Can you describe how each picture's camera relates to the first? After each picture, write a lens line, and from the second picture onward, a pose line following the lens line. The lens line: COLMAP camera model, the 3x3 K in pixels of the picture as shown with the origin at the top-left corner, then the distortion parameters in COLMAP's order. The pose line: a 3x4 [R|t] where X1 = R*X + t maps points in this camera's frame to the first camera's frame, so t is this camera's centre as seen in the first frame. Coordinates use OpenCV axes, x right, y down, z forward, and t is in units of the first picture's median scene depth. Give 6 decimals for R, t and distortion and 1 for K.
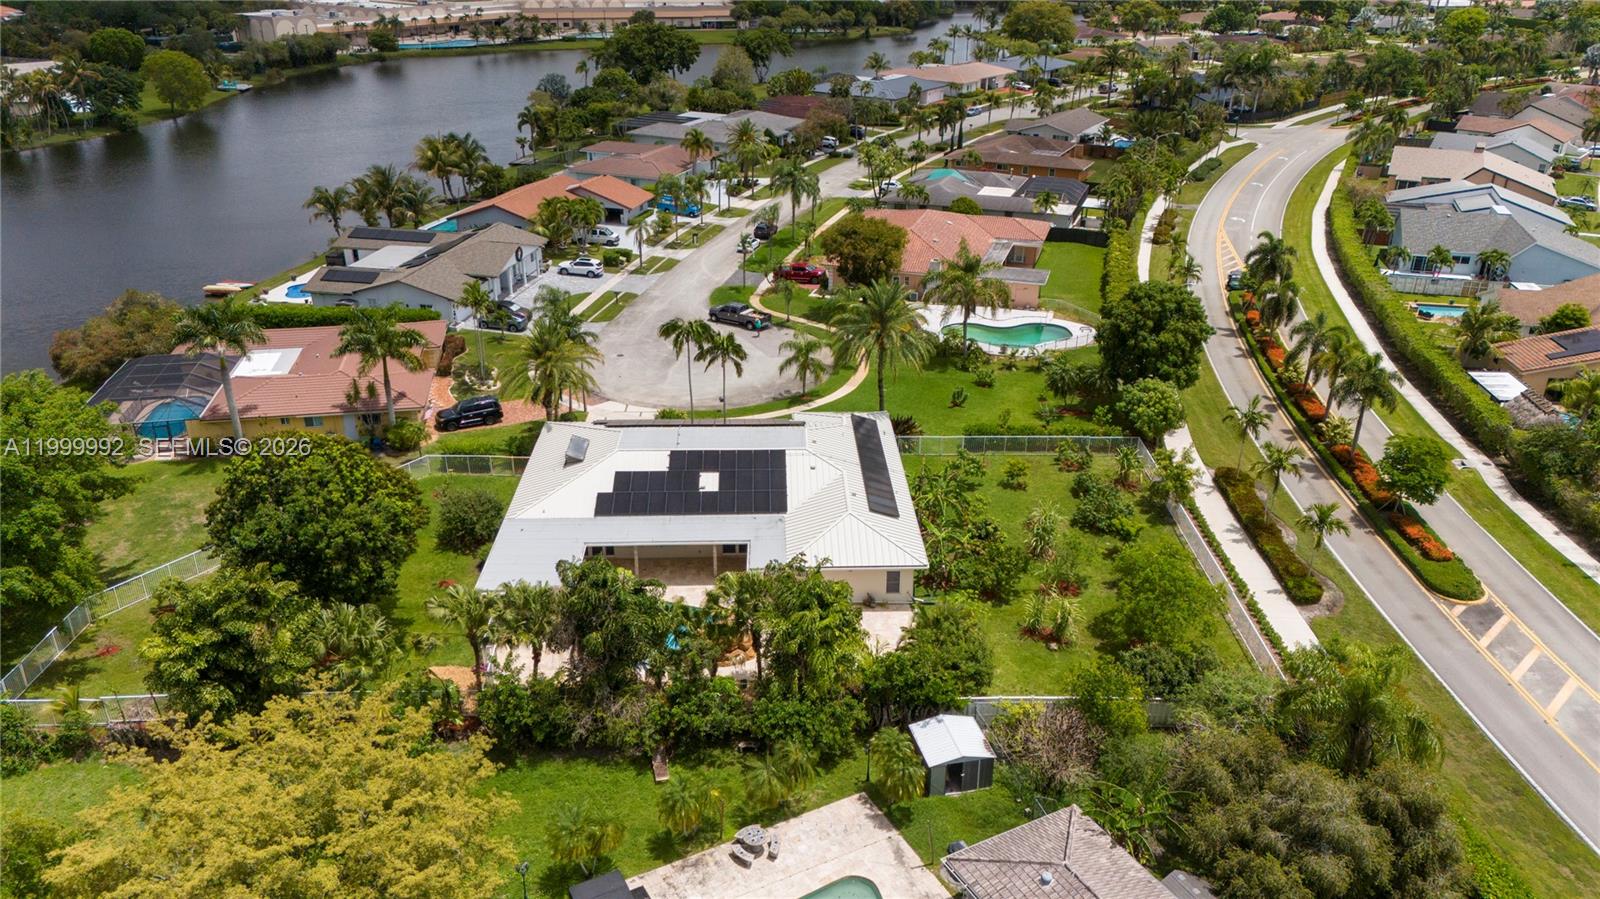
lens RADIAL K [[1170.6, 0, 800.0], [0, 1170.6, 449.5], [0, 0, 1]] dist [0.071330, -0.070279]
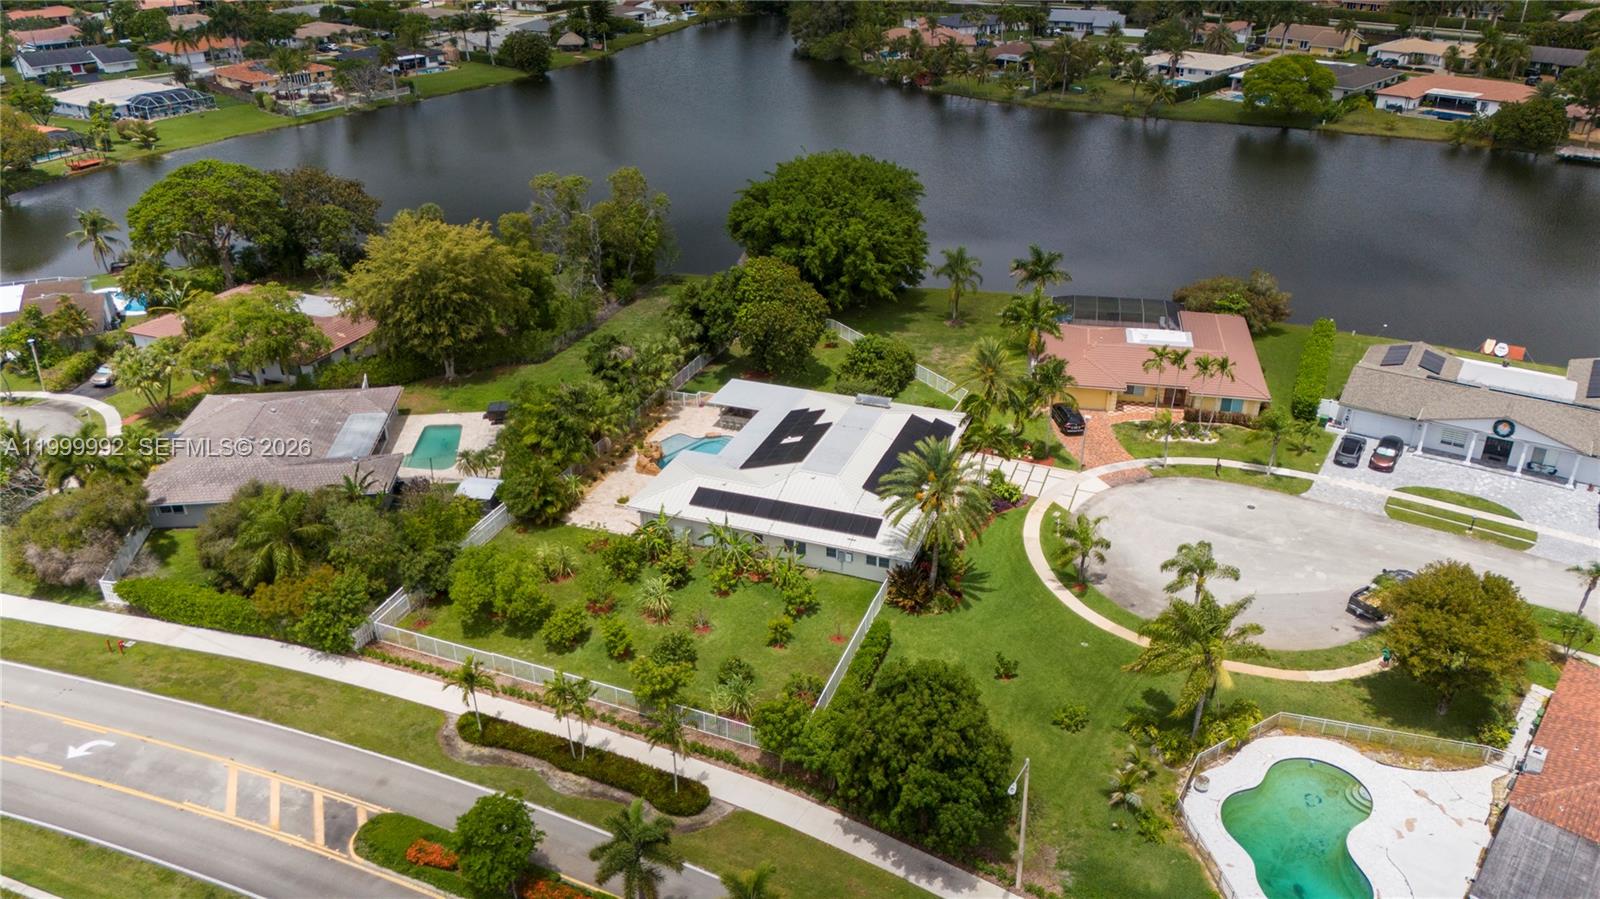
lens RADIAL K [[1170.6, 0, 800.0], [0, 1170.6, 449.5], [0, 0, 1]] dist [0.071330, -0.070279]
pose [[-0.385687, 0.421492, -0.820726, 1.006342], [-0.373411, 0.742128, 0.556606, -0.703054], [0.843689, 0.521143, -0.128839, 1.181847]]
